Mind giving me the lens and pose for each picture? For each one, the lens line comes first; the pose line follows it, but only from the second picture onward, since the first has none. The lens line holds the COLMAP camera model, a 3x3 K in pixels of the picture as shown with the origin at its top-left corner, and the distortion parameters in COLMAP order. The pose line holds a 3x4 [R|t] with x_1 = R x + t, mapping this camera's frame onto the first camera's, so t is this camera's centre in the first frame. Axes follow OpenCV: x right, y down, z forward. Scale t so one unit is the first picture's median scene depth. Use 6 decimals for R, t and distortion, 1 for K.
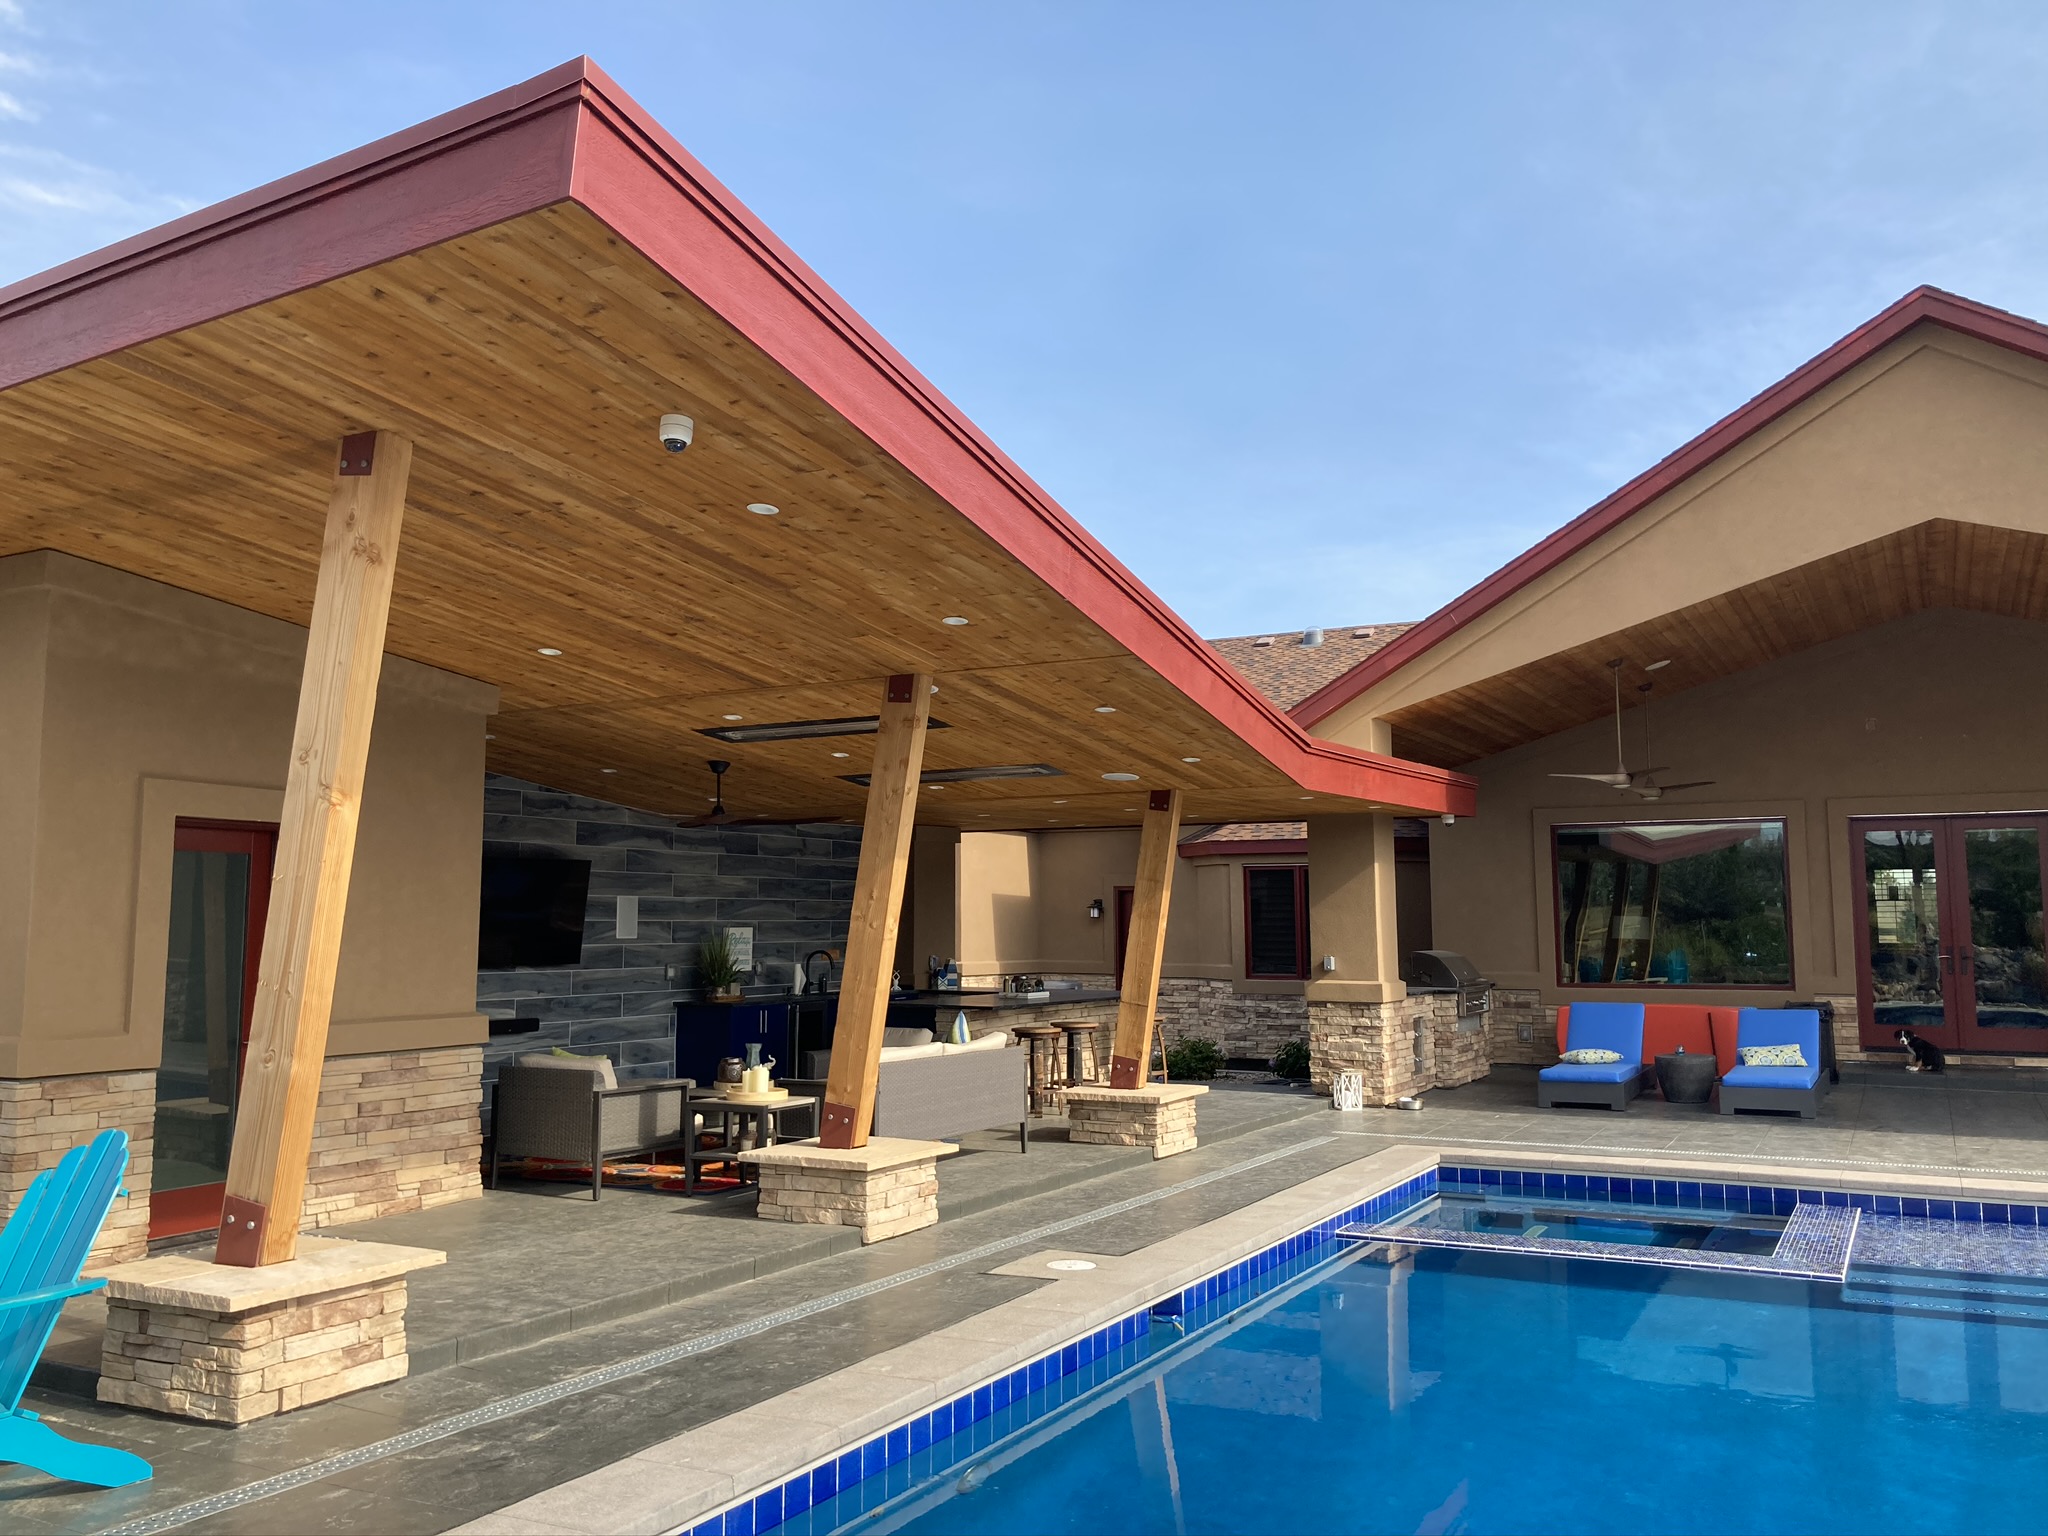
lens RADIAL K [[1696.0, 0, 1028.1], [0, 1696.0, 761.2], [0, 0, 1]] dist [0.005236, -0.004501]
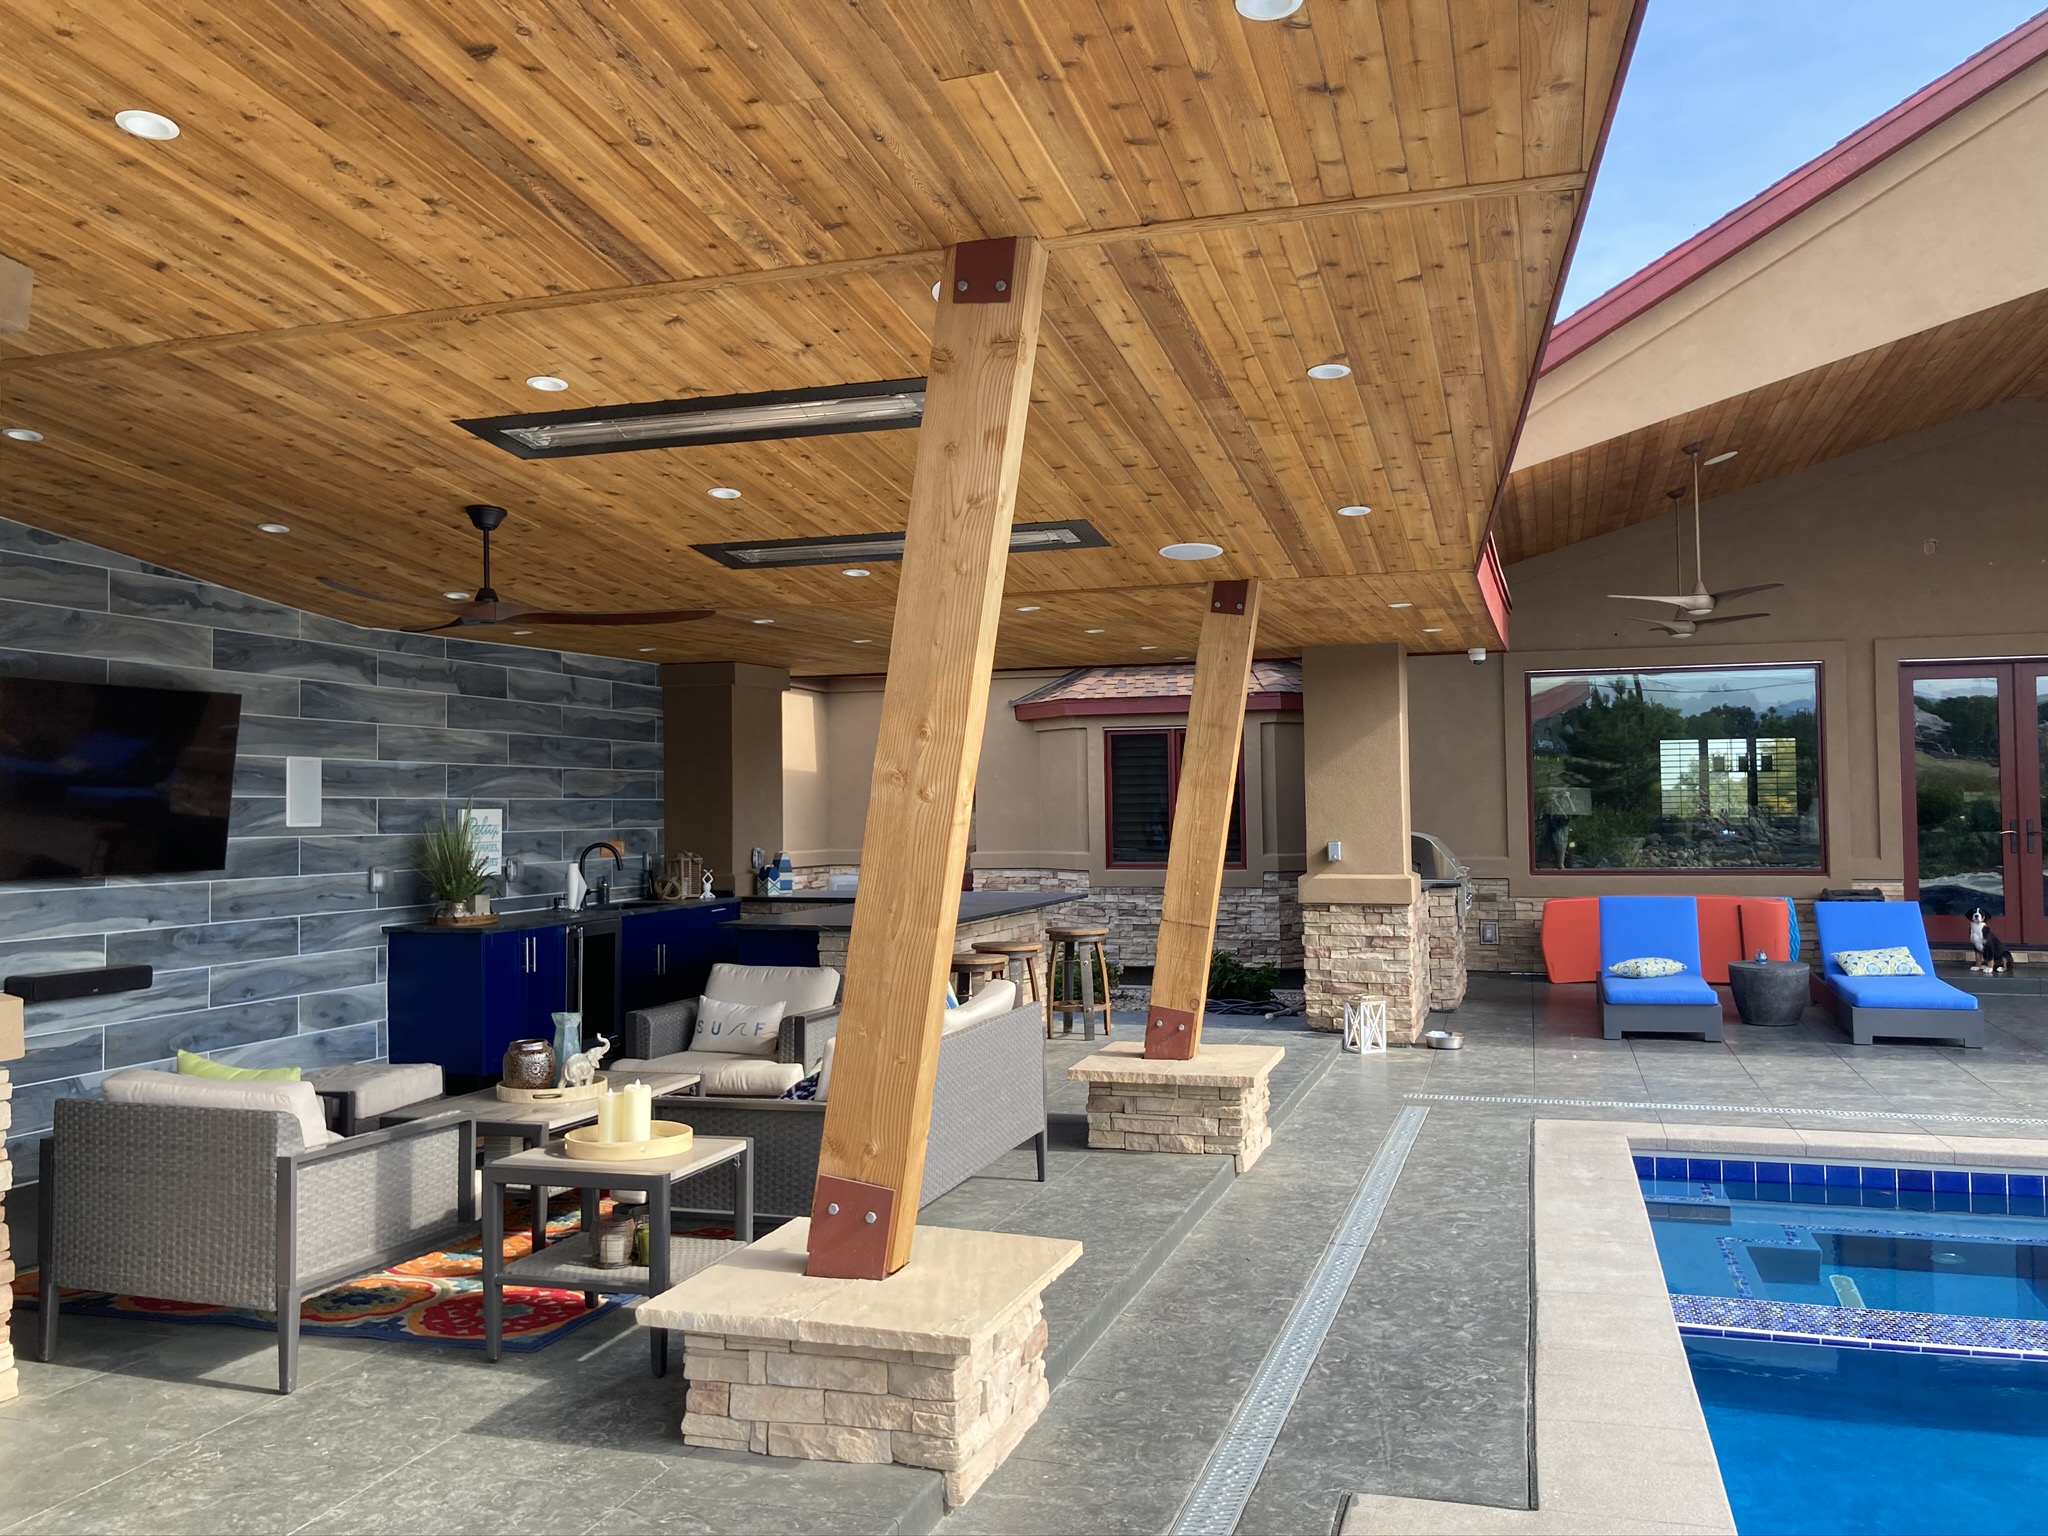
lens RADIAL K [[1696.0, 0, 1028.1], [0, 1696.0, 761.2], [0, 0, 1]] dist [0.005236, -0.004501]
pose [[0.981245, -0.002949, 0.192740, -0.102874], [-0.010336, 0.997640, 0.067884, 0.038367], [-0.192485, -0.068603, 0.978899, 0.368227]]
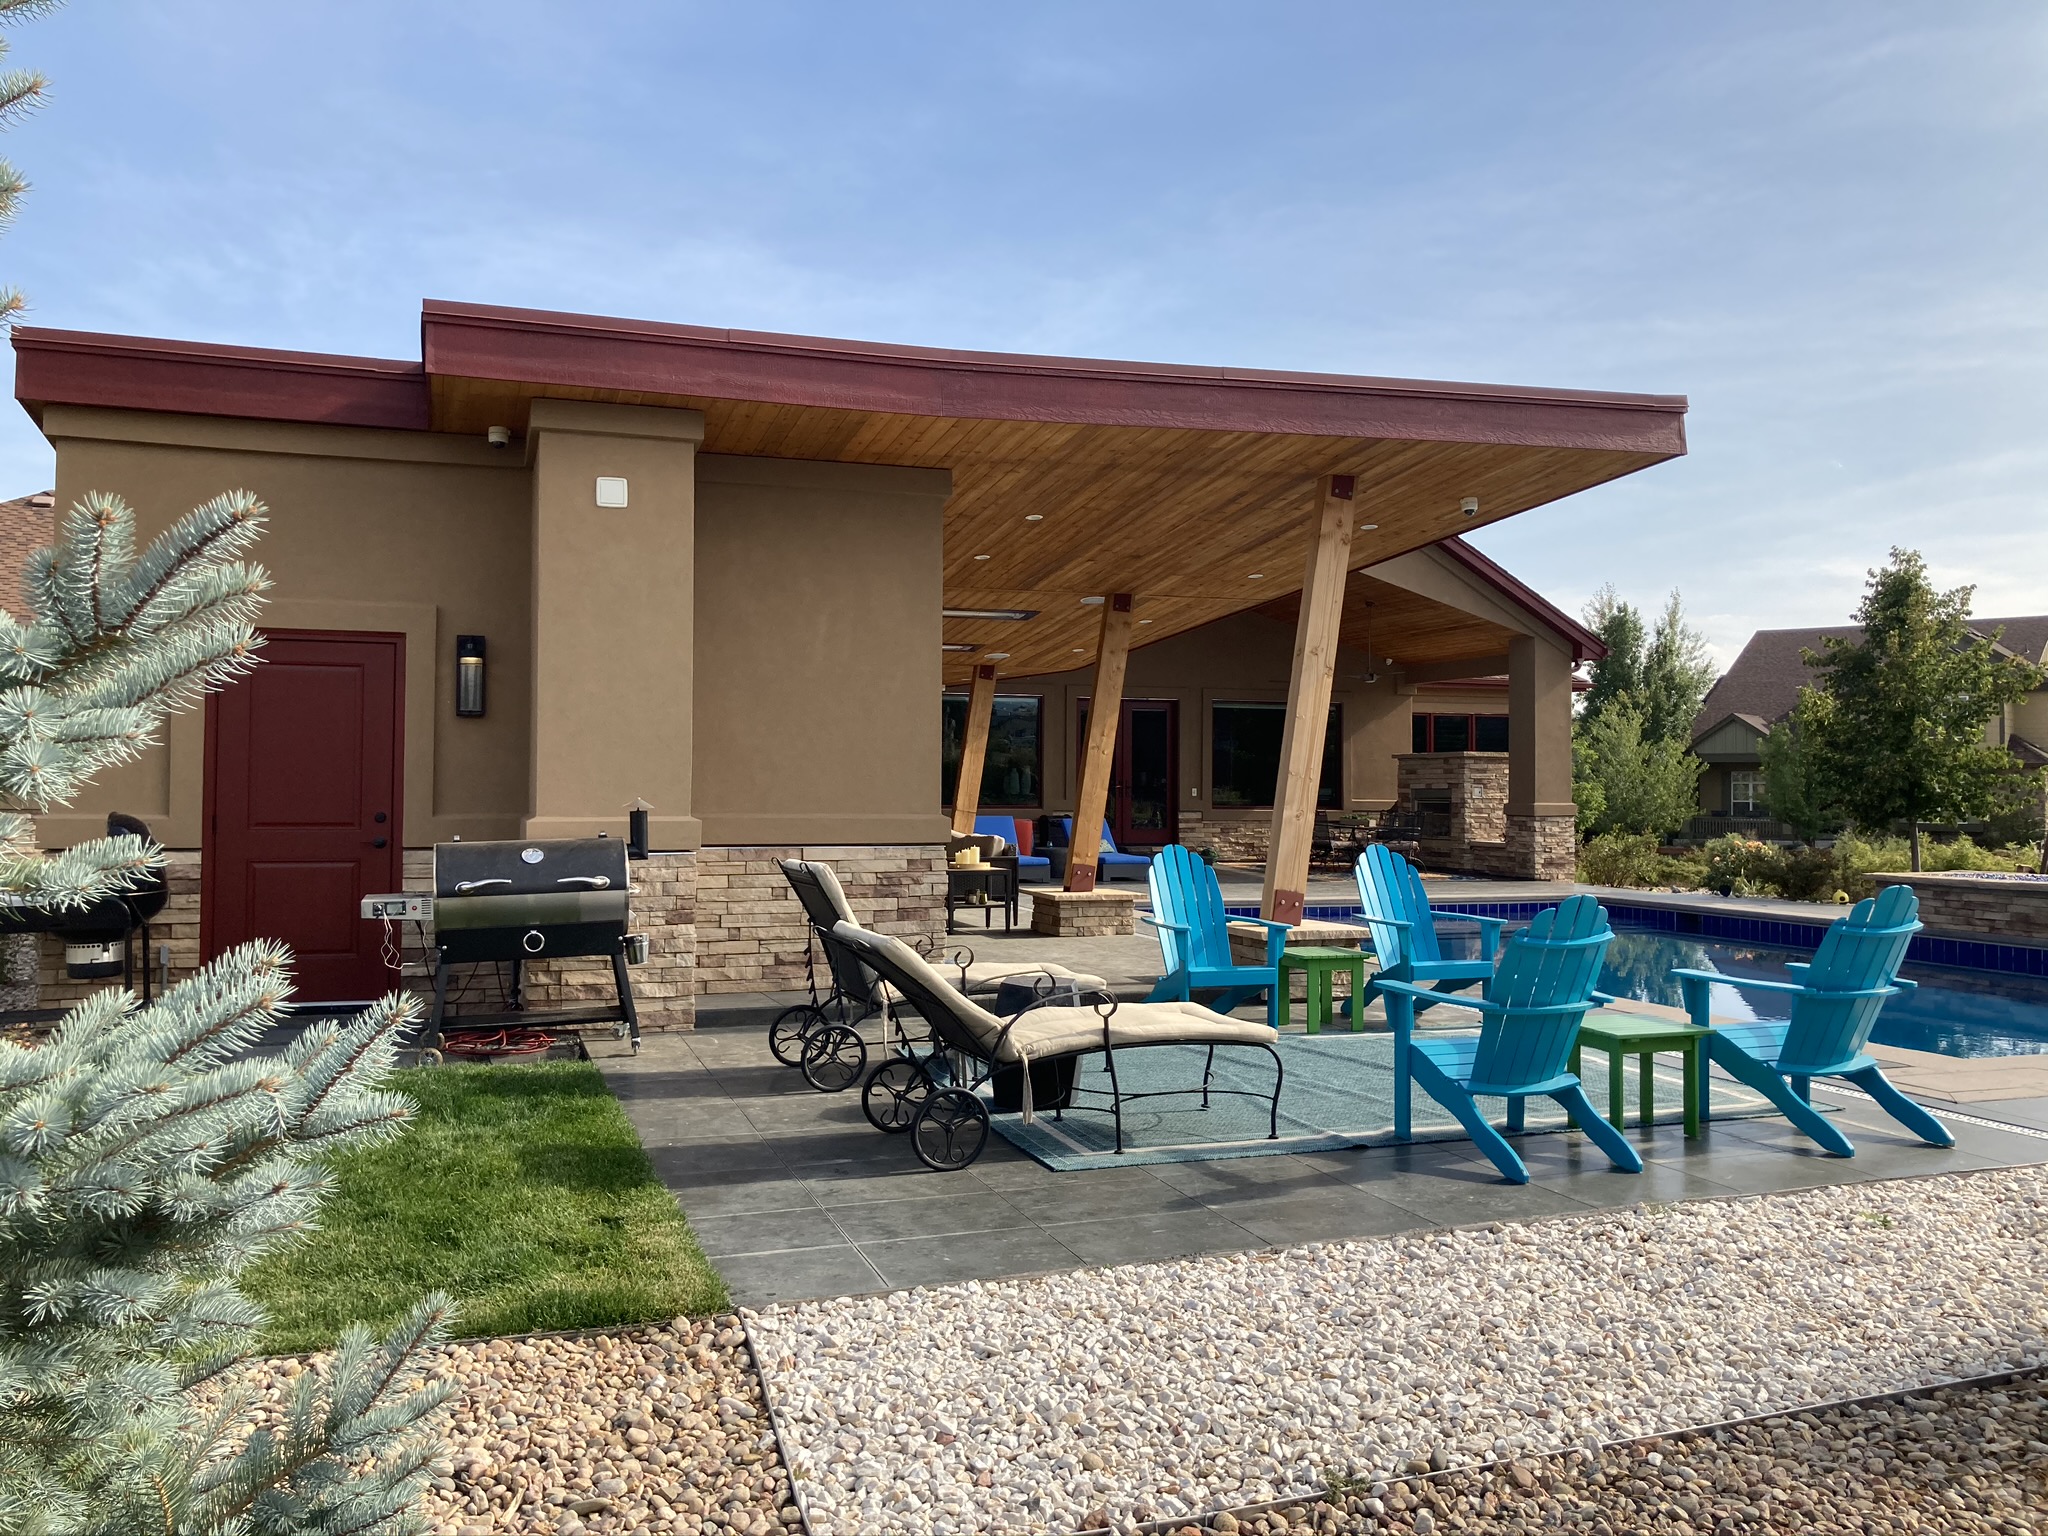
lens RADIAL K [[1696.0, 0, 1028.1], [0, 1696.0, 761.2], [0, 0, 1]] dist [0.005236, -0.004501]
pose [[0.653604, 0.017355, 0.756637, -0.896612], [-0.083820, 0.995247, 0.049579, 0.022963], [-0.752181, -0.095826, 0.651952, 0.015489]]
